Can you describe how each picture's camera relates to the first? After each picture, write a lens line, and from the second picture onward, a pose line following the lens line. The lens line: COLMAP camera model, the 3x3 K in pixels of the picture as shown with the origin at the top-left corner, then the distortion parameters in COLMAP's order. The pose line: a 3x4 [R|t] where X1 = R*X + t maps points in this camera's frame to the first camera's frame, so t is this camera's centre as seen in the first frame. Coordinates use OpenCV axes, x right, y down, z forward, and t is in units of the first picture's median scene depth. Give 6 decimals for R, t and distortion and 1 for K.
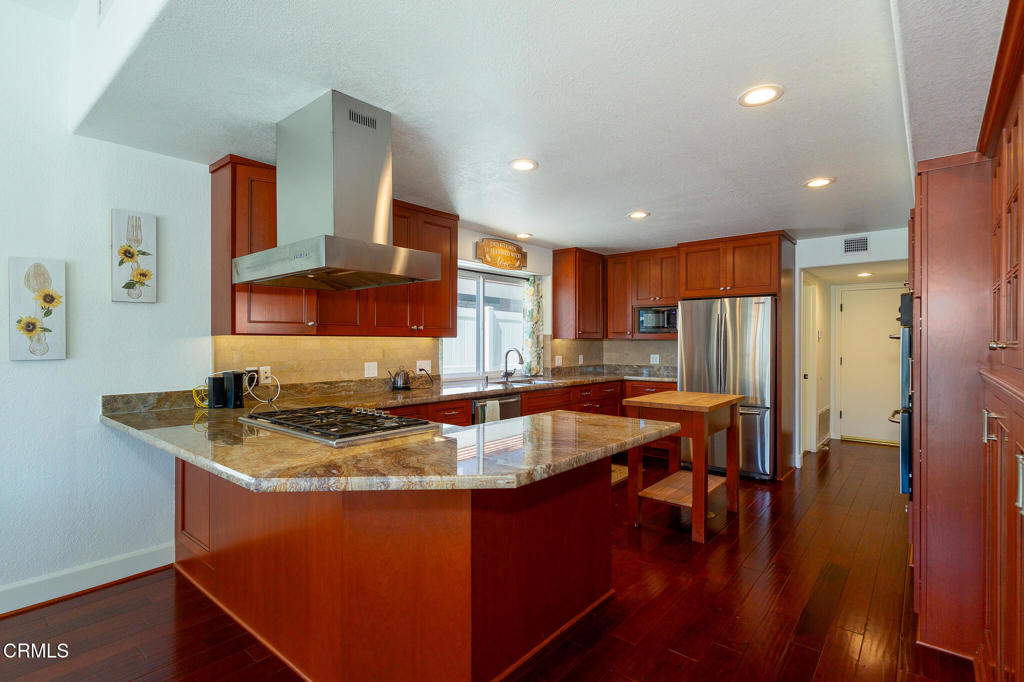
lens RADIAL K [[490.7, 0, 512.9], [0, 490.7, 341.4], [0, 0, 1]] dist [0.003158, 0.000824]
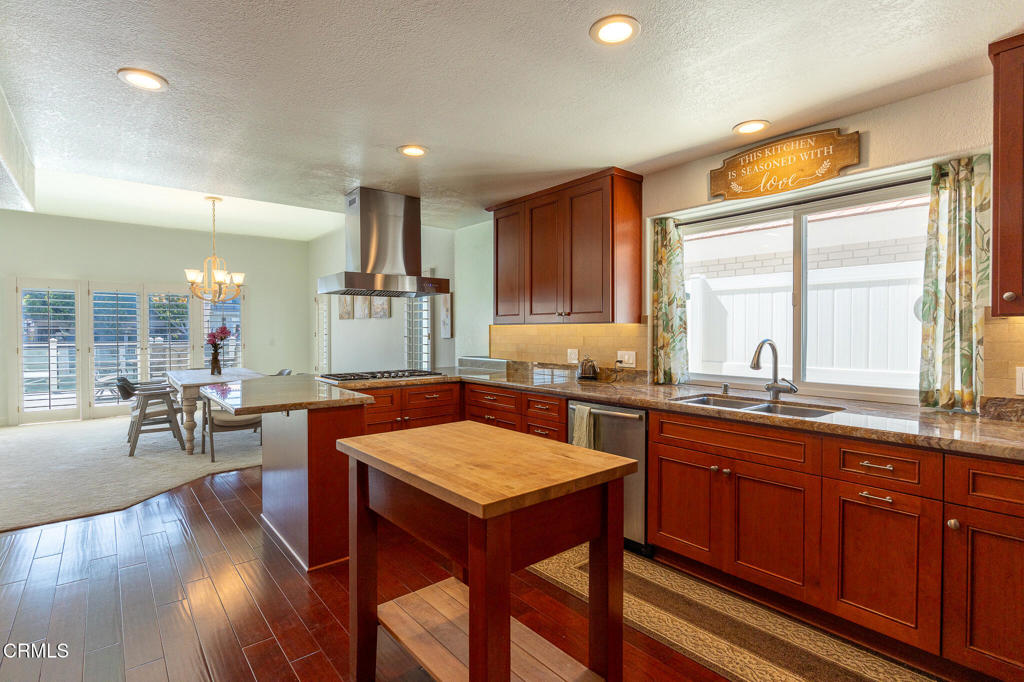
lens RADIAL K [[490.7, 0, 513.0], [0, 490.7, 340.2], [0, 0, 1]] dist [0.003158, 0.000824]
pose [[-0.184223, 0.021230, -0.982655, 0.592615], [0.004321, 0.999775, 0.020789, 0.002058], [0.982875, -0.000416, -0.184273, 0.844641]]
